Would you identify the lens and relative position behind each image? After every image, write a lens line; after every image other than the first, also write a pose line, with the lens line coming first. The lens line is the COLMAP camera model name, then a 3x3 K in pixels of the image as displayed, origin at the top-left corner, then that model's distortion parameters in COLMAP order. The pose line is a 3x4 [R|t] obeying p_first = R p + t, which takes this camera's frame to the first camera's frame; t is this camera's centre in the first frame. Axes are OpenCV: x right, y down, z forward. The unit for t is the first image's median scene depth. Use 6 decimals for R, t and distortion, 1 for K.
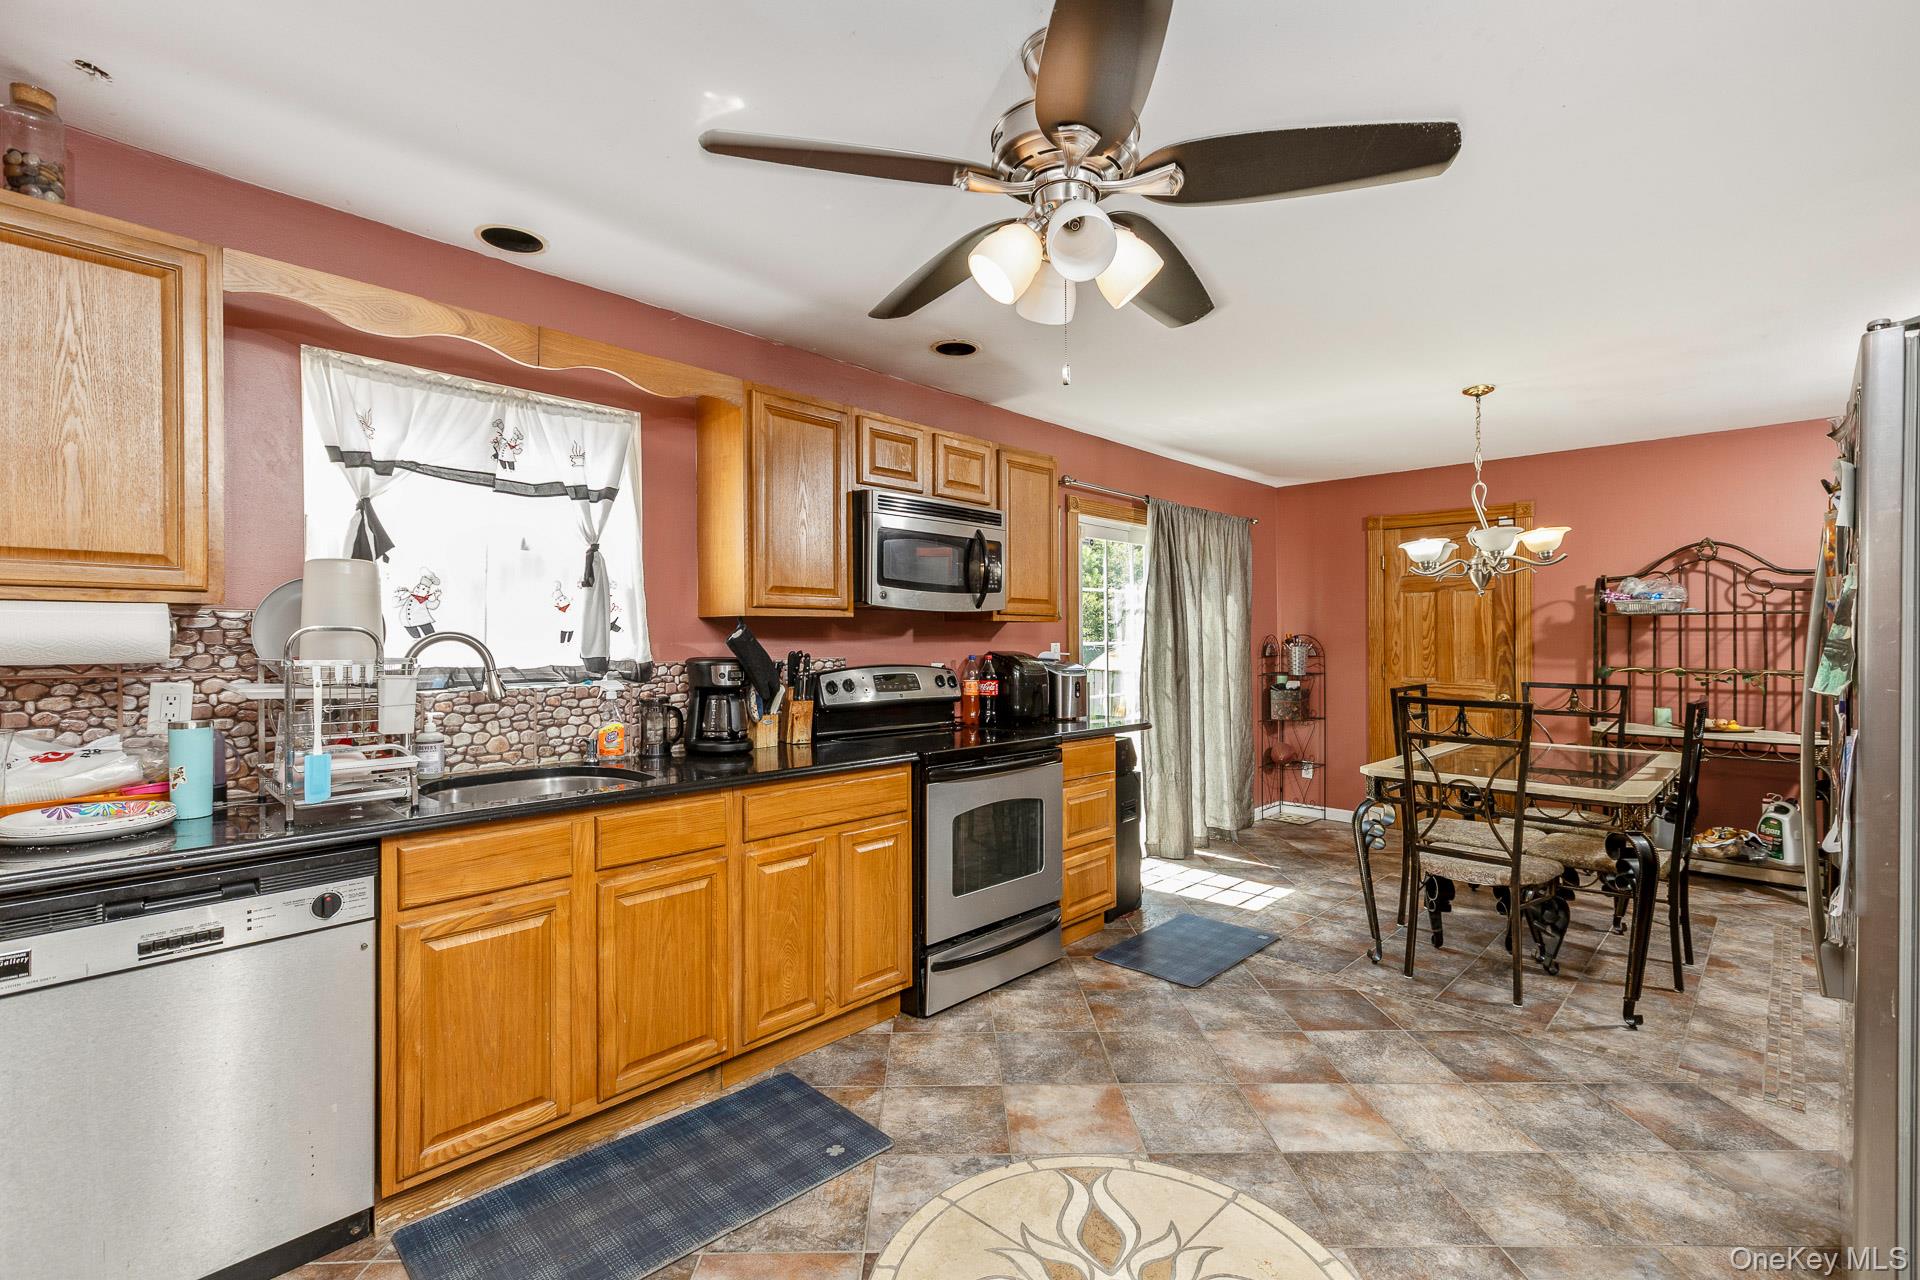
lens RADIAL K [[875.8, 0, 949.6], [0, 875.8, 643.3], [0, 0, 1]] dist [0.031017, 0.000343]
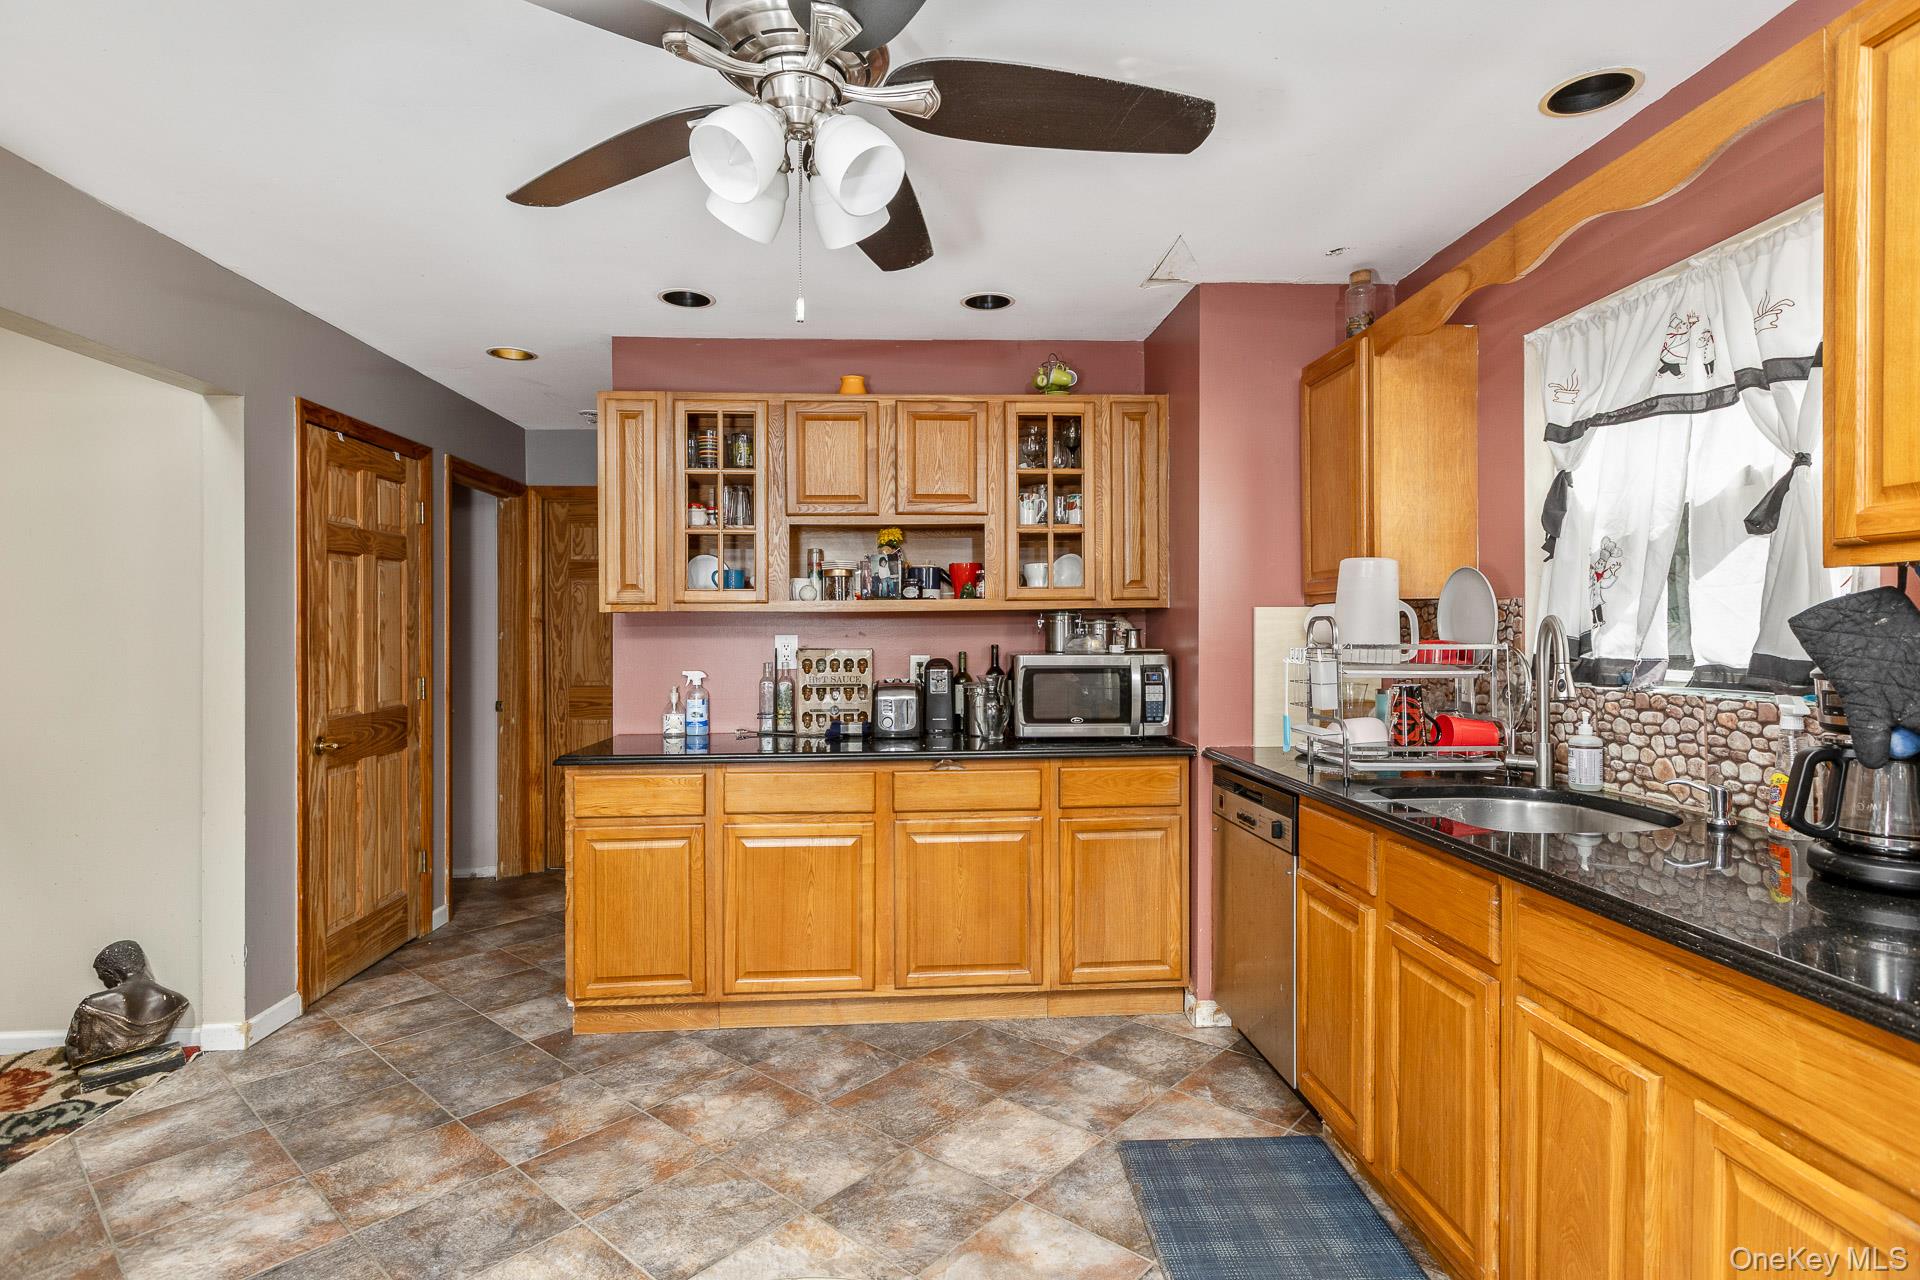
lens RADIAL K [[944.2, 0, 973.6], [0, 944.2, 638.4], [0, 0, 1]] dist [0.012902, -0.000568]
pose [[-0.652442, 0.009839, -0.757774, 0.408107], [0.003711, 0.999945, 0.009788, -0.002032], [0.757829, 0.003574, -0.652443, 0.994828]]
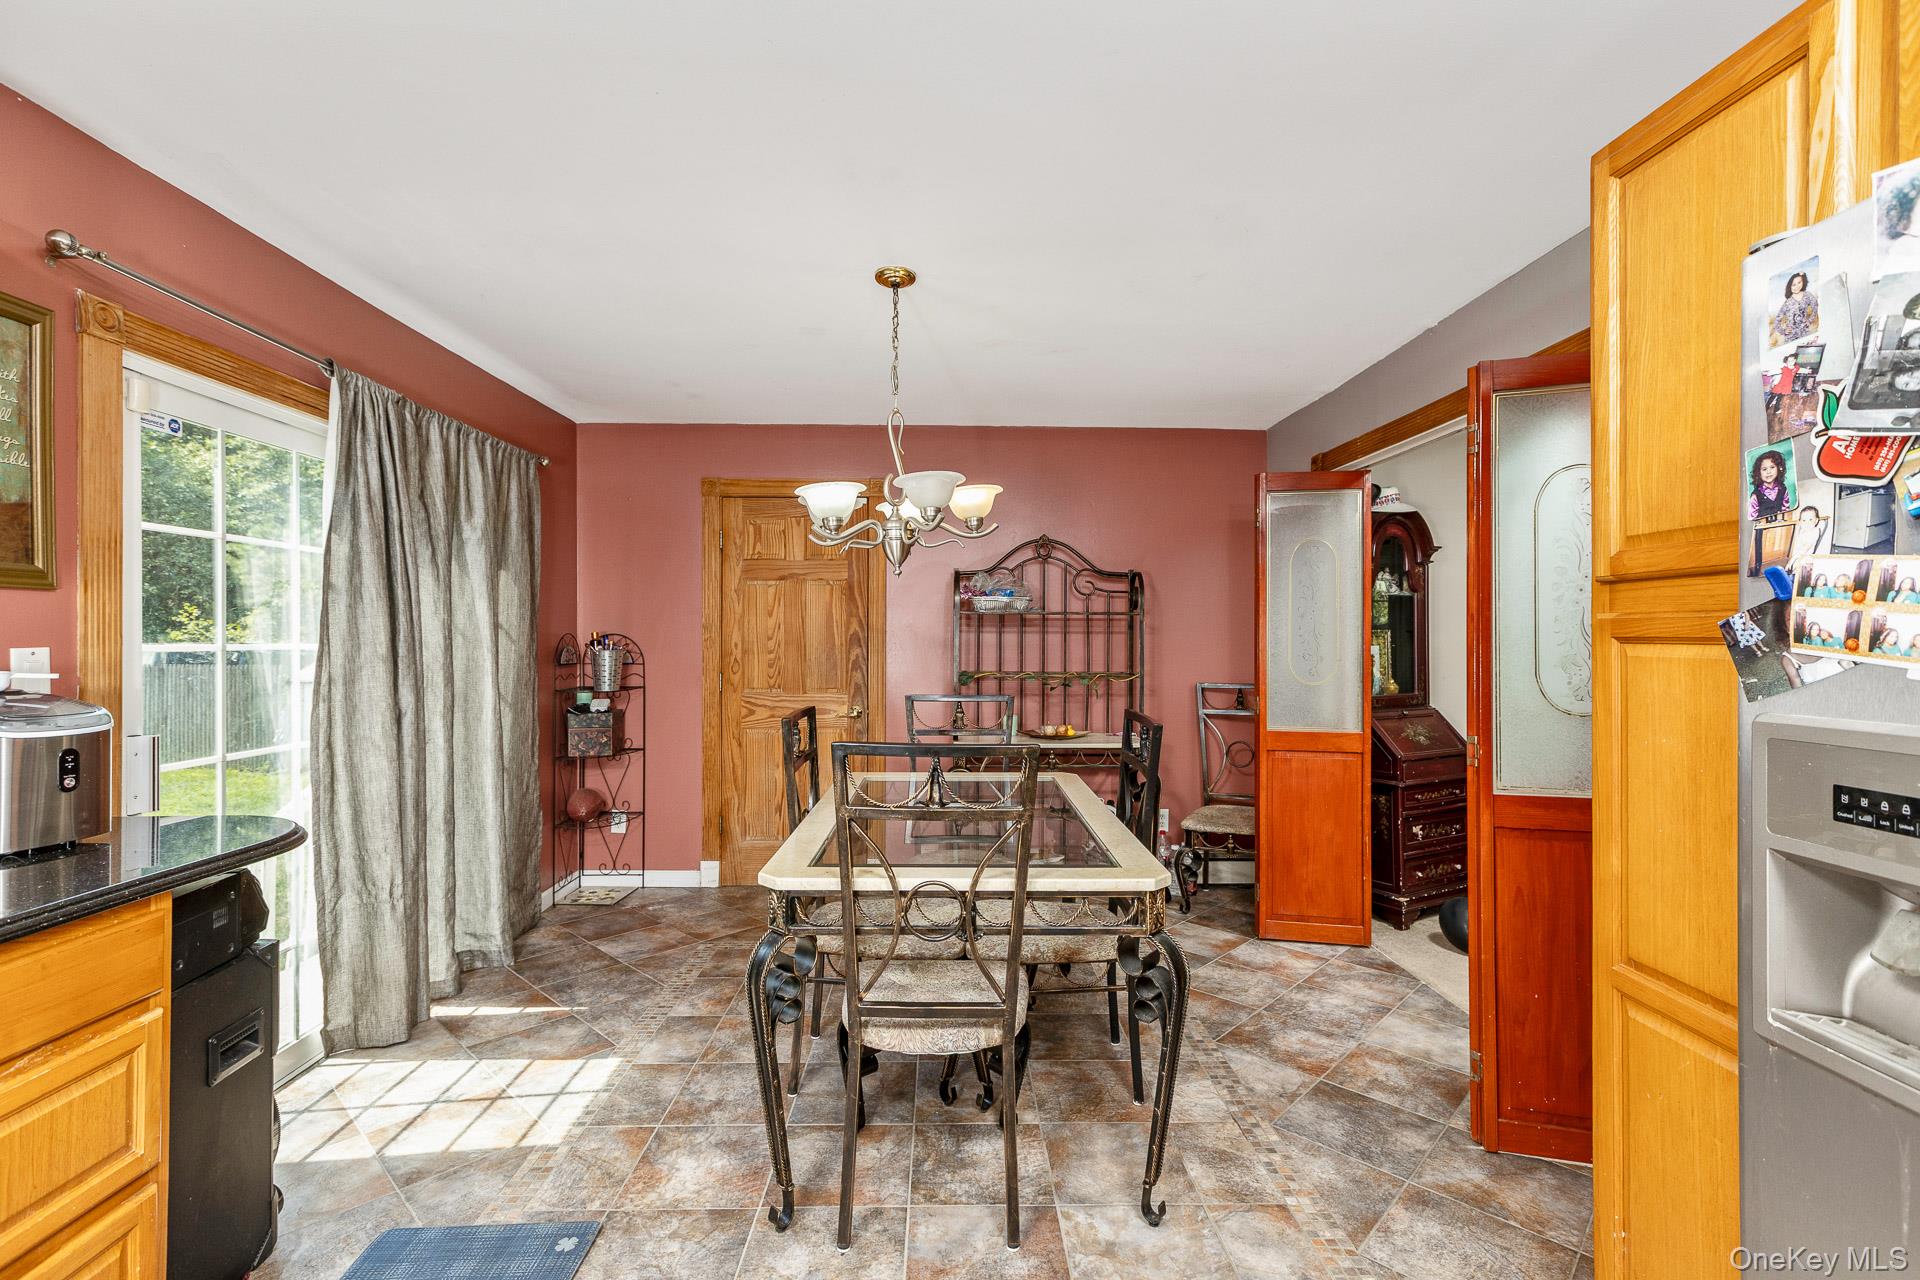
lens RADIAL K [[852.1, 0, 964.3], [0, 852.1, 634.9], [0, 0, 1]] dist [0.017528, 0.000044]
pose [[0.691974, 0.006983, 0.721889, 0.204479], [0.000335, 0.999950, -0.009994, -0.003450], [-0.721922, 0.007157, 0.691937, 0.656569]]
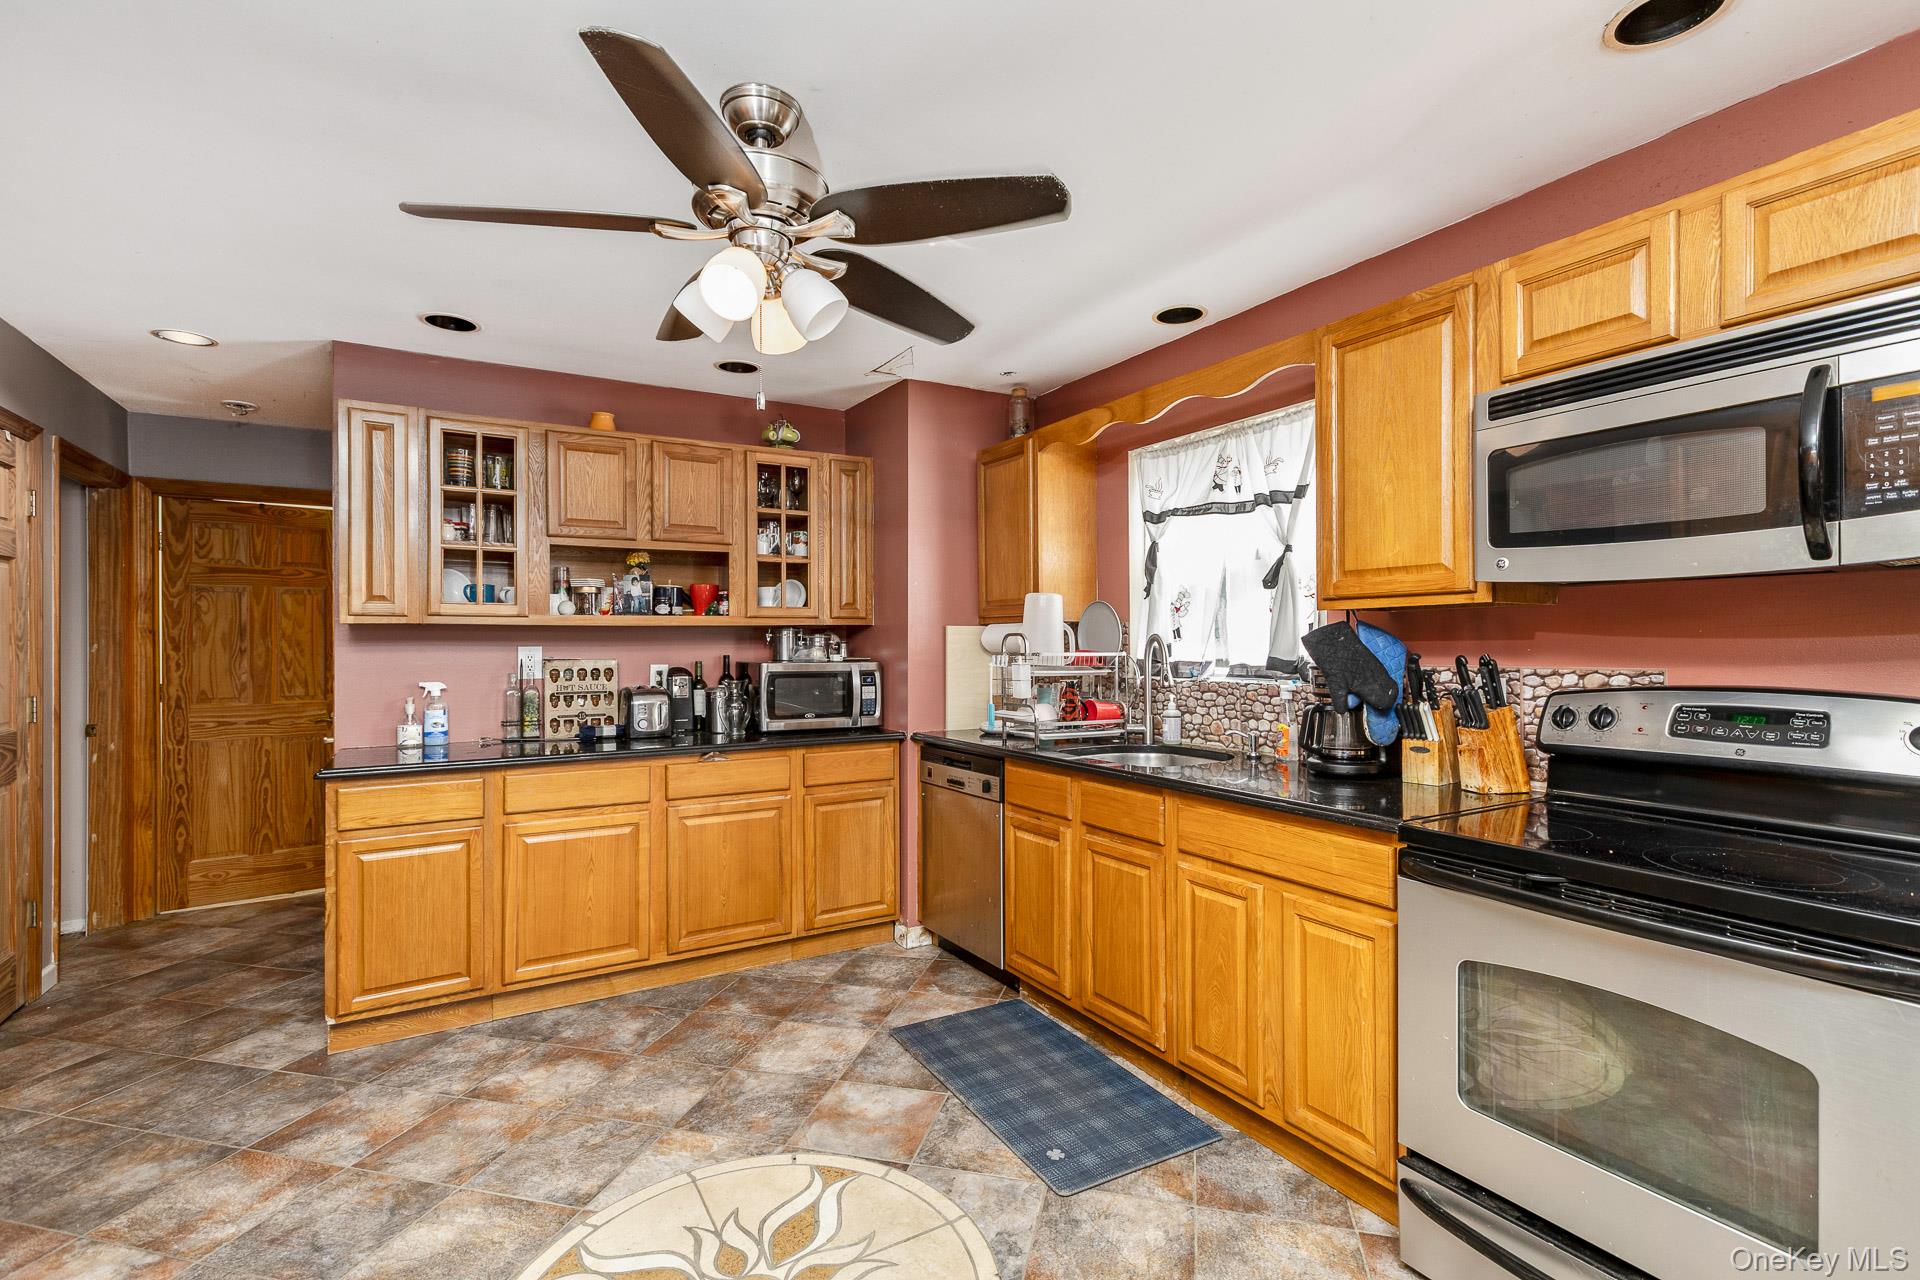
lens RADIAL K [[866.2, 0, 960.7], [0, 866.2, 637.0], [0, 0, 1]] dist [0.030158, 0.000128]
pose [[-0.251450, -0.004518, -0.967860, 0.658270], [0.000855, 0.999988, -0.004890, -0.002303], [0.967870, -0.002057, -0.251443, 0.885355]]
